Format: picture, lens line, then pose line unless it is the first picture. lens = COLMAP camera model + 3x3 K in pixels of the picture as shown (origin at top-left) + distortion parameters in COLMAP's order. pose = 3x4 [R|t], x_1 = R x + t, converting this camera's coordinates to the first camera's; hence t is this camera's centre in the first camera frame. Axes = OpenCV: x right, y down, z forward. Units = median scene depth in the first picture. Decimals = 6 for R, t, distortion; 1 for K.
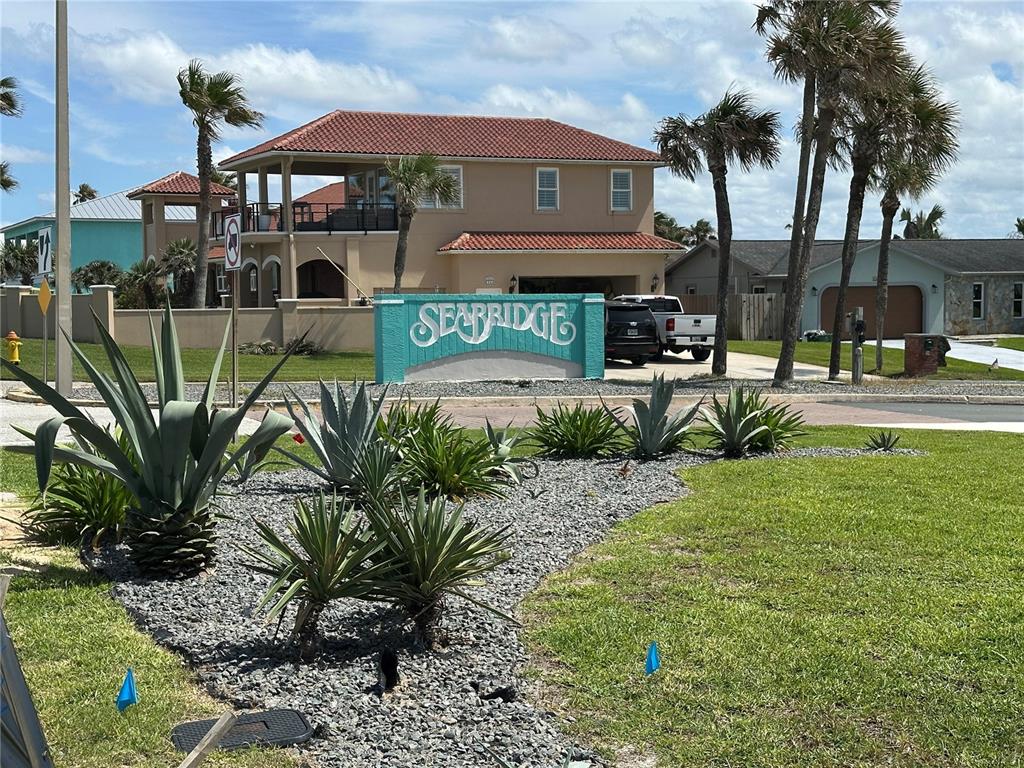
lens RADIAL K [[1528.0, 0, 512.0], [0, 1528.0, 384.0], [0, 0, 1]] dist [0.163029, 0.004559]
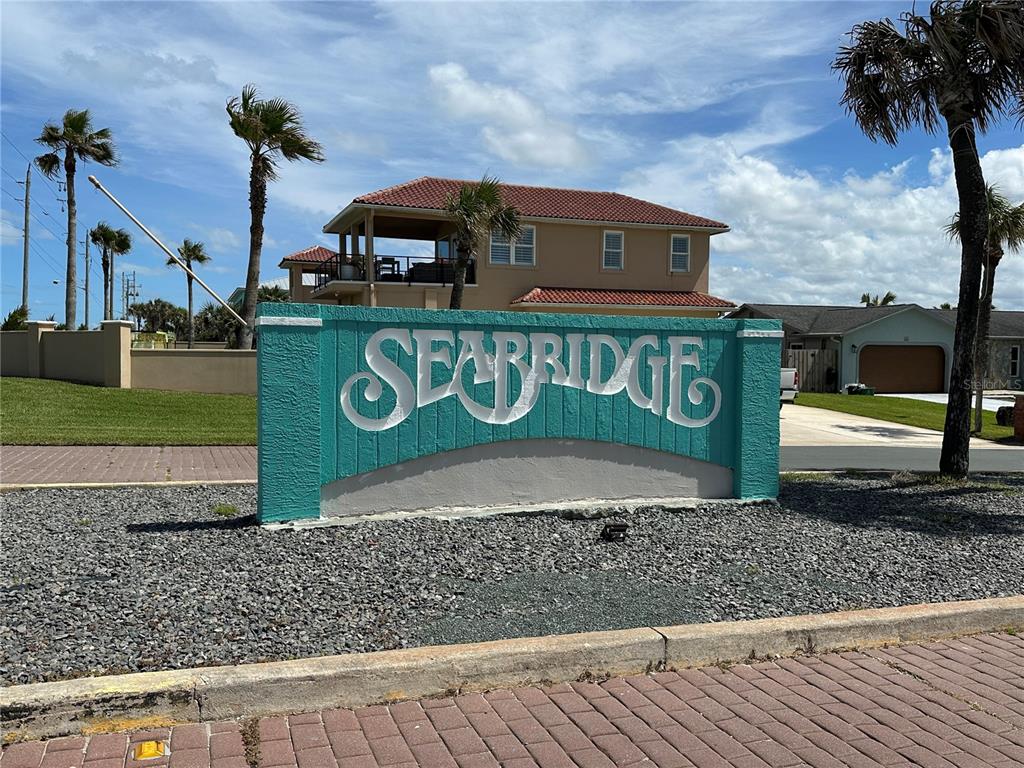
lens RADIAL K [[957.5, 0, 512.0], [0, 957.5, 384.0], [0, 0, 1]] dist [0.164761, 0.000343]
pose [[0.997528, 0.022715, -0.066491, -0.001595], [-0.024327, 0.999427, -0.023531, -0.019041], [0.065918, 0.025091, 0.997510, 0.438450]]
